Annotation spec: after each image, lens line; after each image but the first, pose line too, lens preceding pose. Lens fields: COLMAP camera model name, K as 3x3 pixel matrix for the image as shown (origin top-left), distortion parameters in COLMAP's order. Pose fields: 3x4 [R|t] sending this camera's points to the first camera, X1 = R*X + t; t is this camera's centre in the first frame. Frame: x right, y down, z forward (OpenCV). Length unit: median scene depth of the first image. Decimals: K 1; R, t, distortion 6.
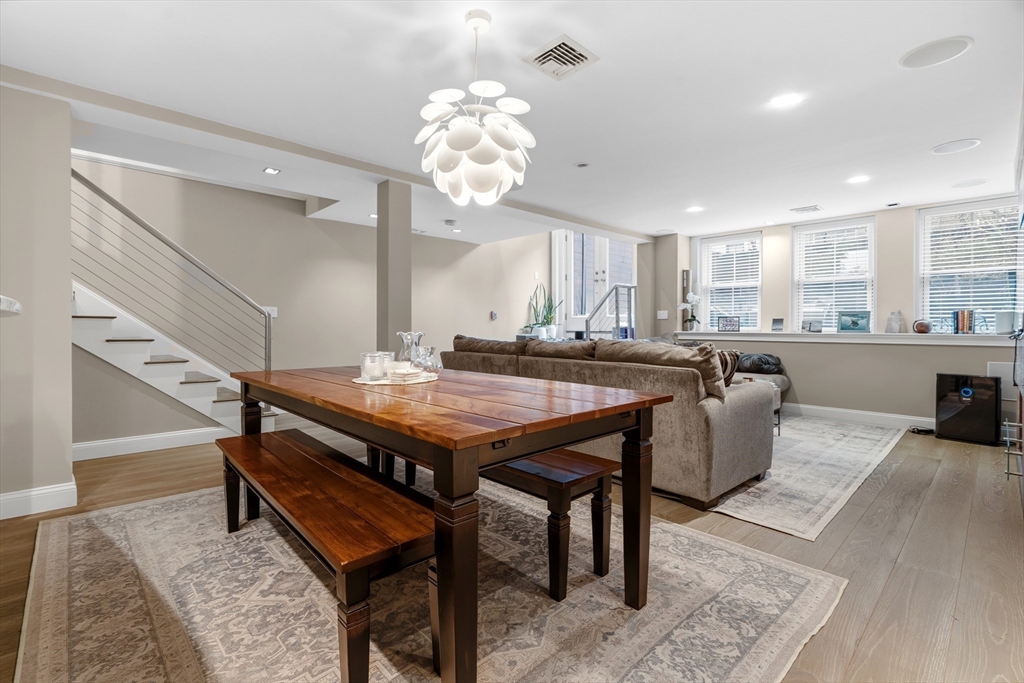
lens RADIAL K [[465.9, 0, 508.9], [0, 465.9, 332.8], [0, 0, 1]] dist [-0.000831, -0.000062]
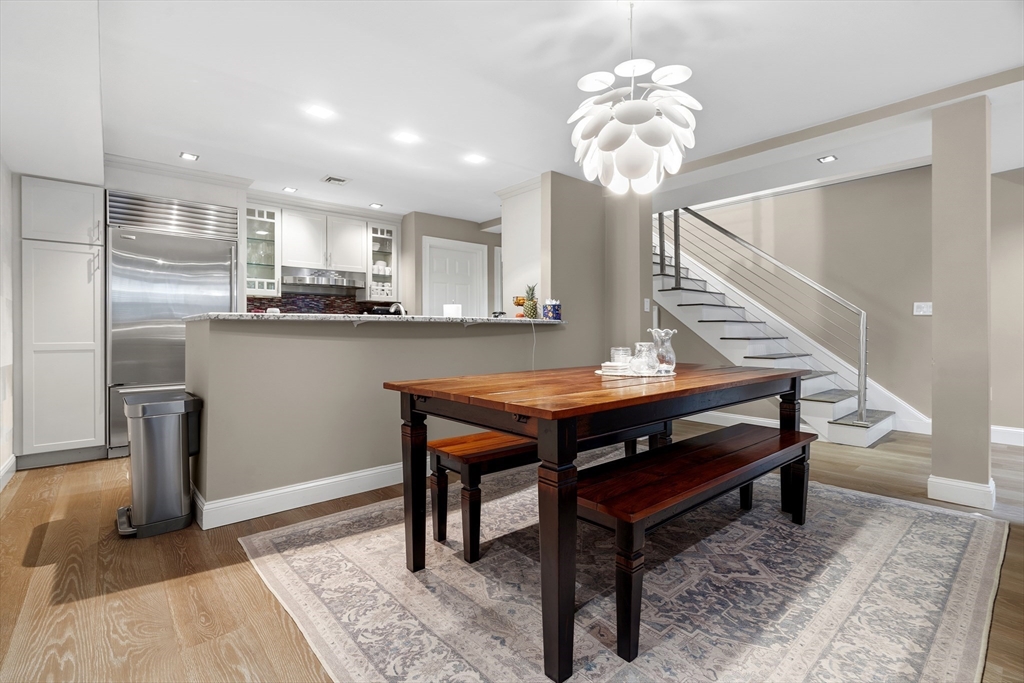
lens RADIAL K [[465.9, 0, 511.0], [0, 465.9, 336.9], [0, 0, 1]] dist [-0.000831, -0.000062]
pose [[-0.040033, 0.008497, -0.999162, 0.724314], [-0.007795, 0.999931, 0.008815, 0.008693], [0.999168, 0.008141, -0.039964, 0.654671]]
